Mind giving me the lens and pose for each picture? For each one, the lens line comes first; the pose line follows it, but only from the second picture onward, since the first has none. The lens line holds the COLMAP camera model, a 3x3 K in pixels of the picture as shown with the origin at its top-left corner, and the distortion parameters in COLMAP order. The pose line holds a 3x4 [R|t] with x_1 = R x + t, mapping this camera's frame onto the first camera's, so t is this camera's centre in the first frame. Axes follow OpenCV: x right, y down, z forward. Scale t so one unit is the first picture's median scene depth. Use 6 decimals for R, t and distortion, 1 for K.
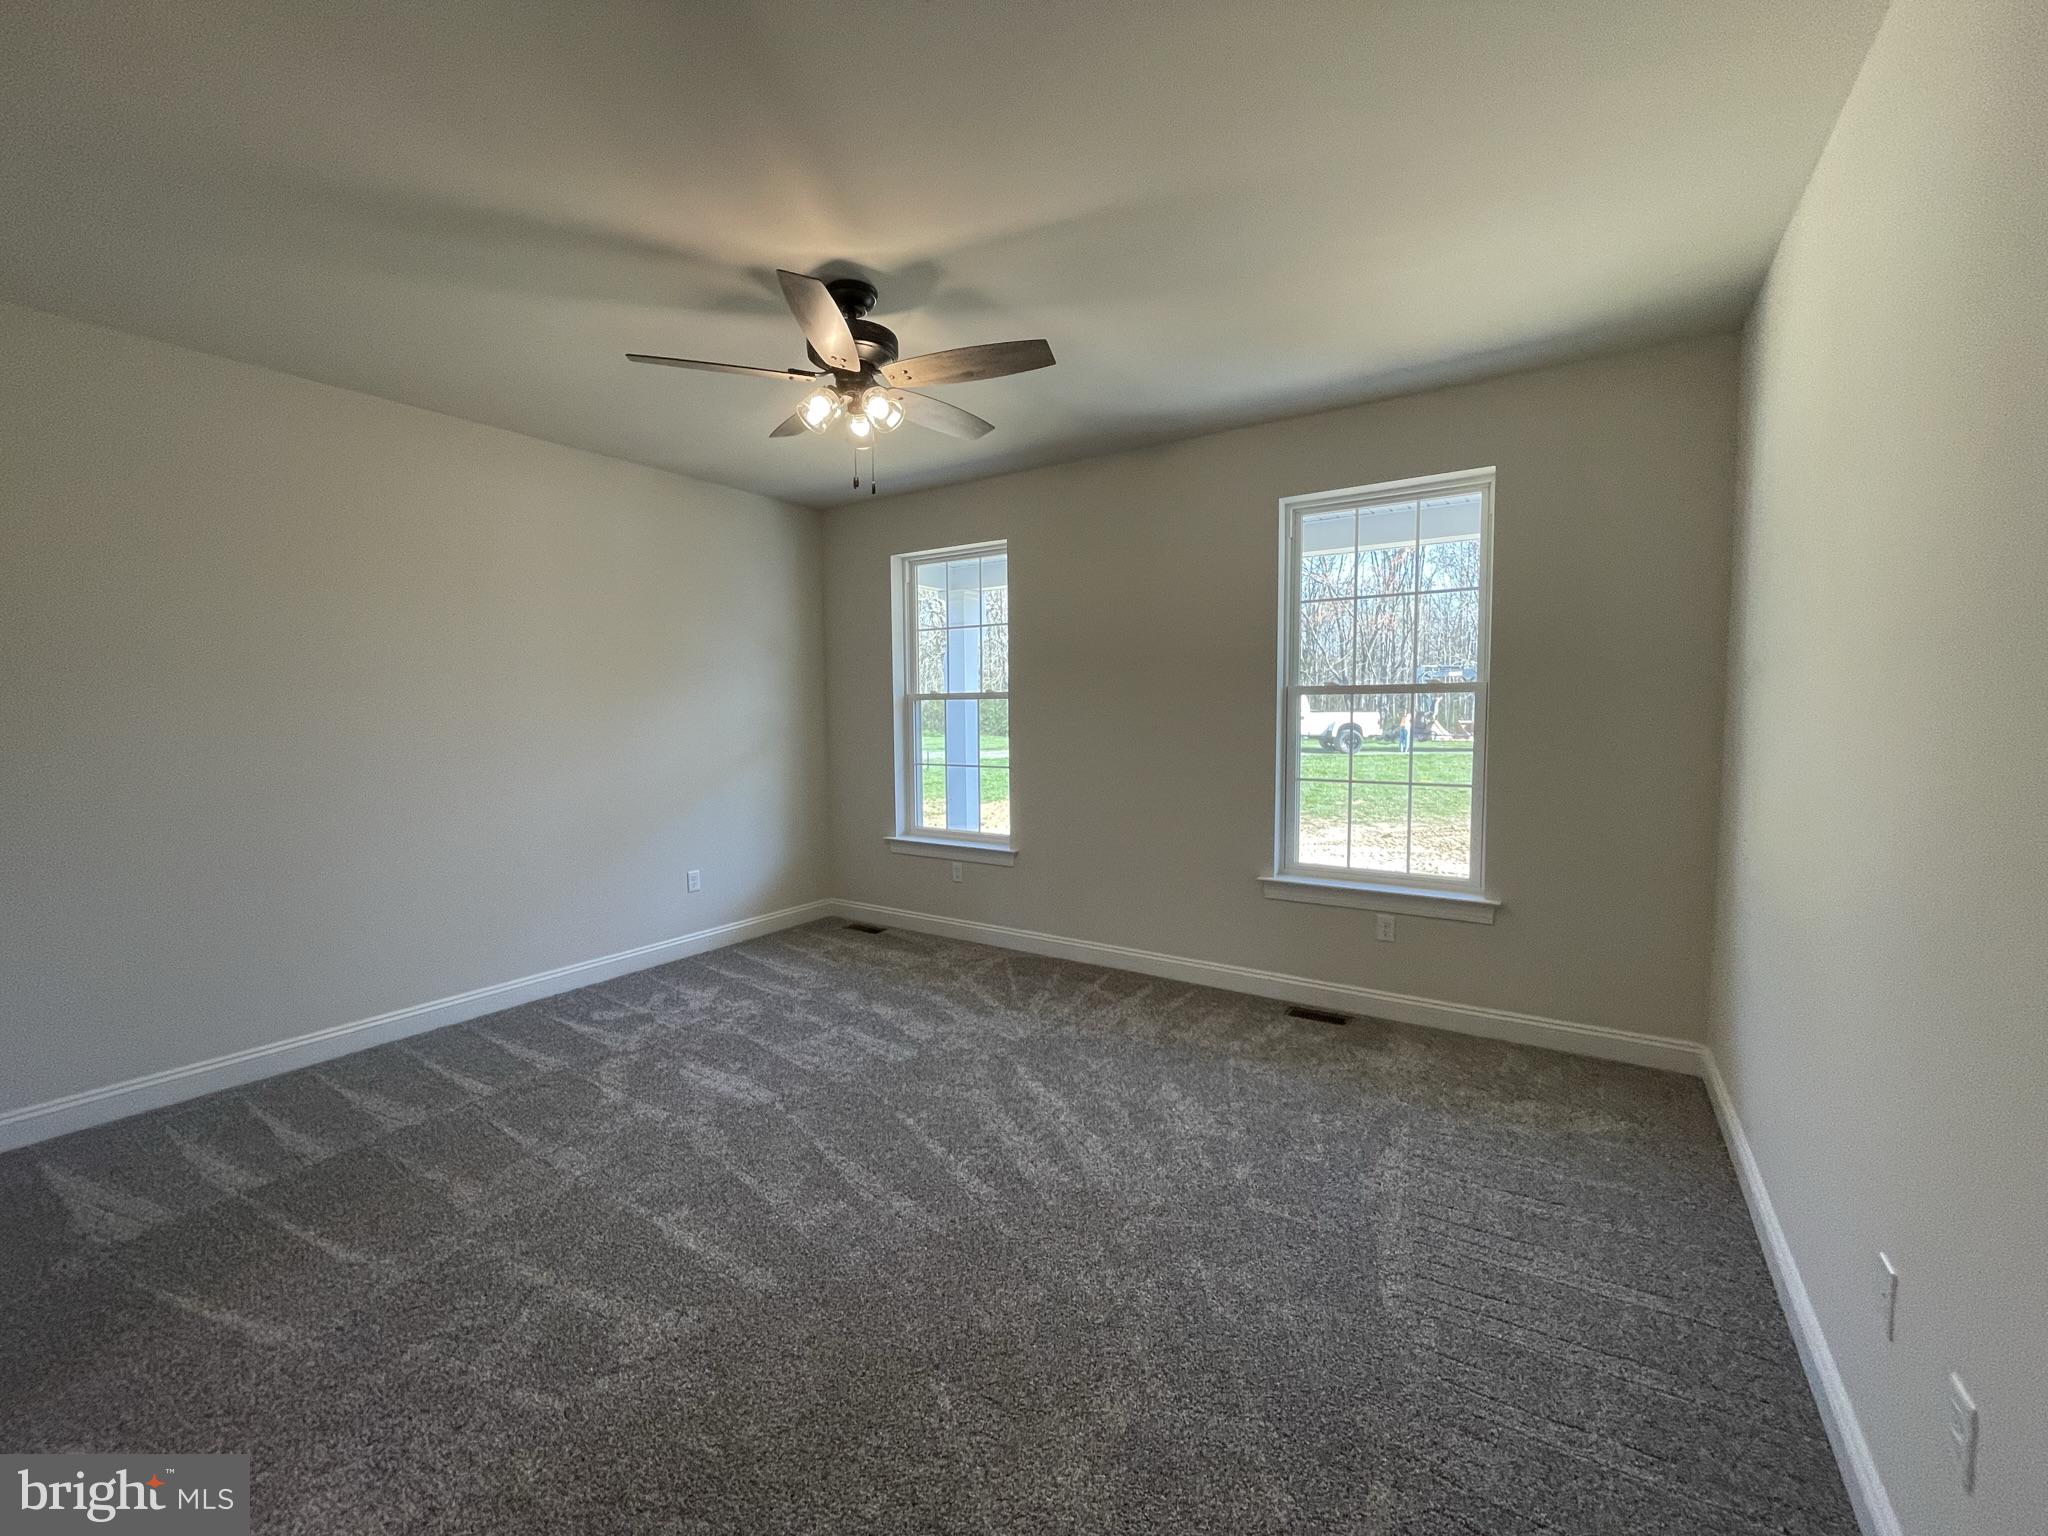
lens RADIAL K [[830.0, 0, 1020.5], [0, 830.0, 768.8], [0, 0, 1]] dist [-0.002888, 0.000787]
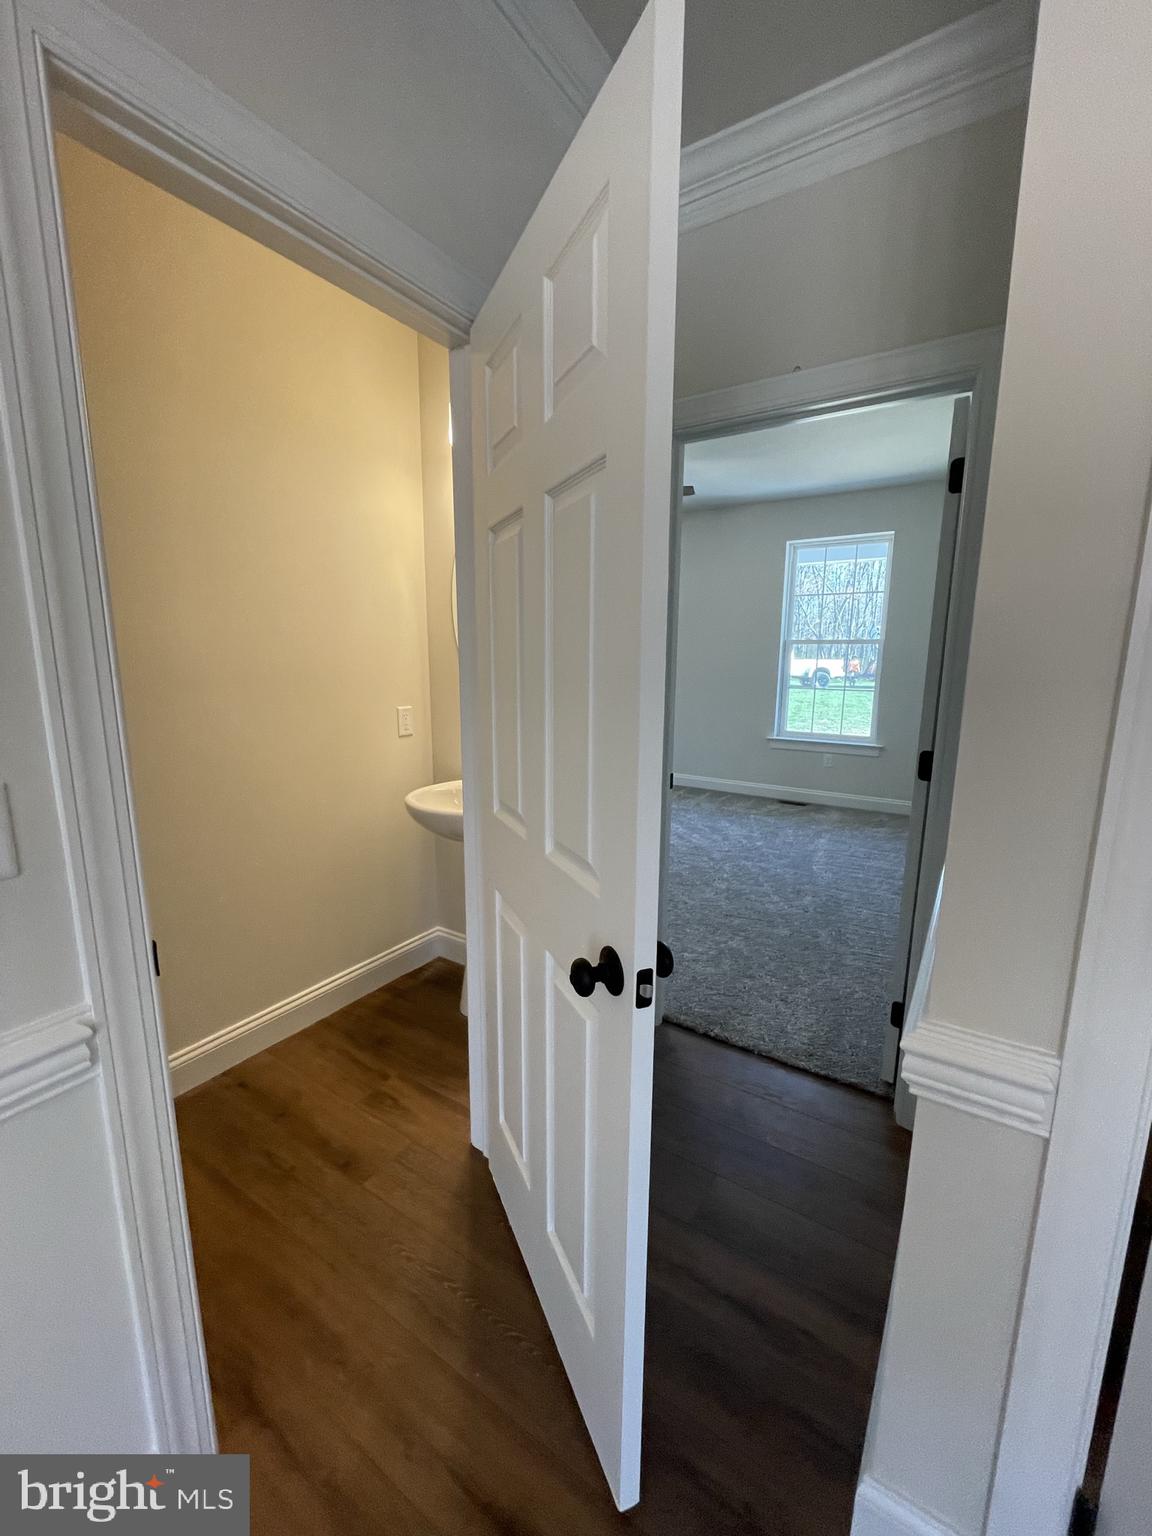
lens RADIAL K [[622.5, 0, 574.7], [0, 622.5, 770.1], [0, 0, 1]] dist [-0.002888, 0.000787]
pose [[0.999928, 0.011339, 0.003889, -0.179800], [-0.011698, 0.993872, 0.109919, 0.051238], [-0.002619, -0.109957, 0.993933, -0.499030]]
